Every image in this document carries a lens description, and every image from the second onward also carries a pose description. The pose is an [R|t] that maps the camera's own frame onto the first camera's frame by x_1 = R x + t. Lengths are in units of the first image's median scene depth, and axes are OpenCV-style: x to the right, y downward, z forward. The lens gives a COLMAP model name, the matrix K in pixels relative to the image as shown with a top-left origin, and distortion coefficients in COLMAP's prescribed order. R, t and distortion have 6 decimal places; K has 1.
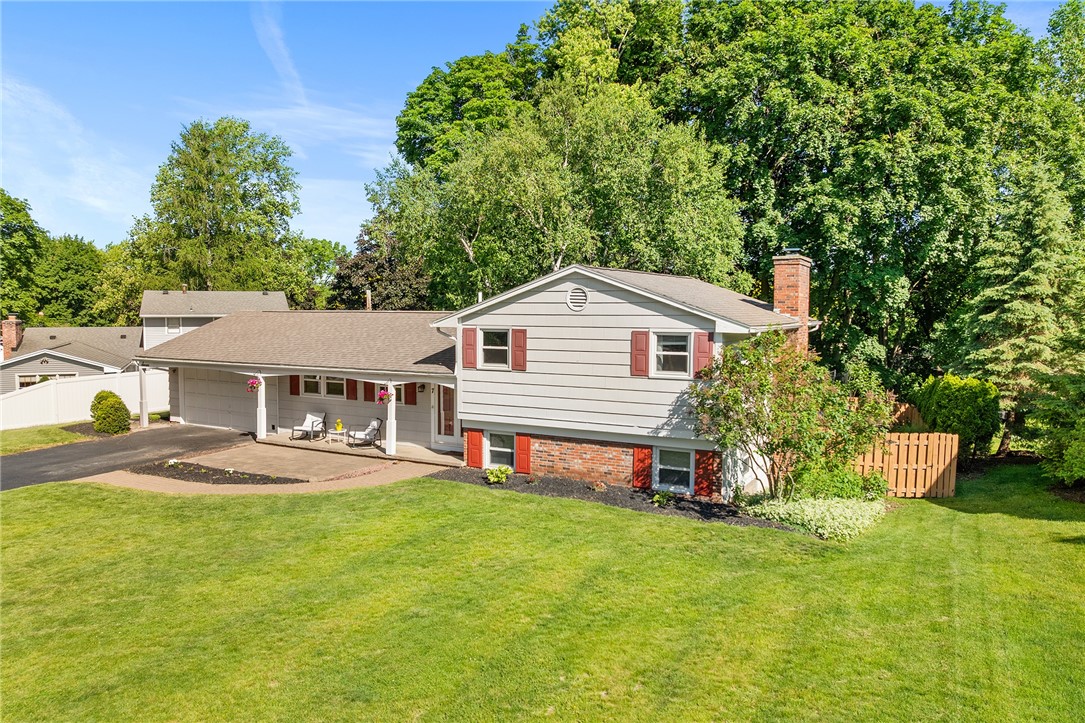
lens RADIAL K [[767.6, 0, 542.5], [0, 767.6, 361.5], [0, 0, 1]] dist [-0.031121, 0.000715]
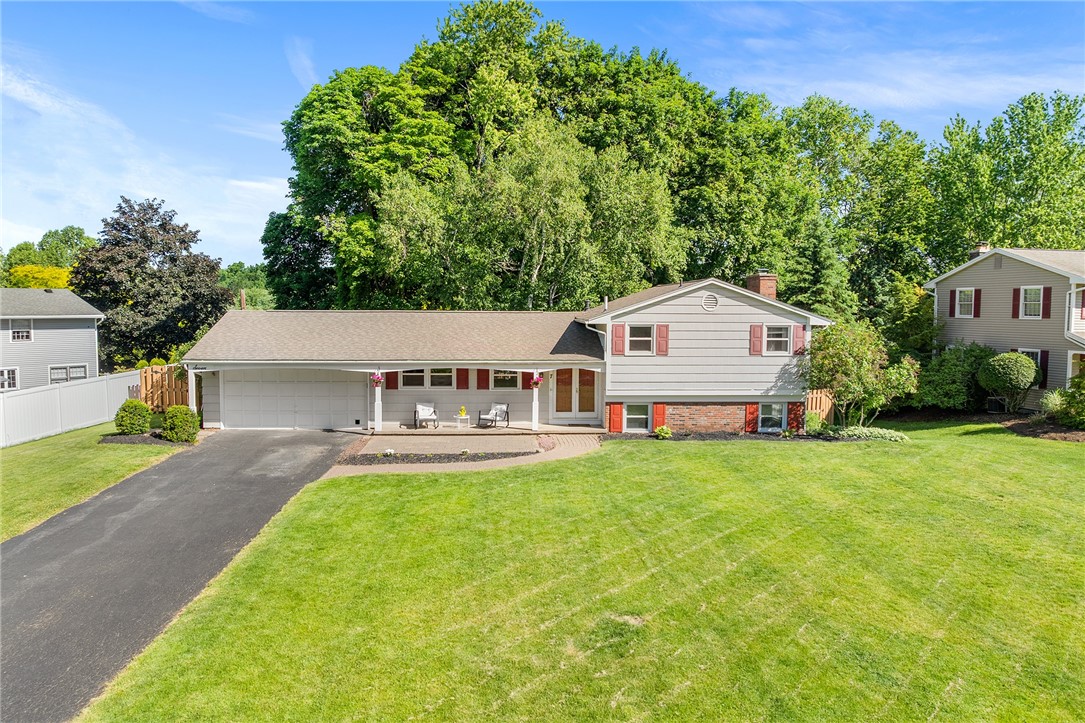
lens RADIAL K [[767.6, 0, 542.5], [0, 767.6, 361.5], [0, 0, 1]] dist [-0.031121, 0.000715]
pose [[0.848502, -0.035413, 0.528006, -0.897180], [0.034730, 0.999334, 0.011214, 0.000239], [-0.528051, 0.008822, 0.849167, -0.031195]]
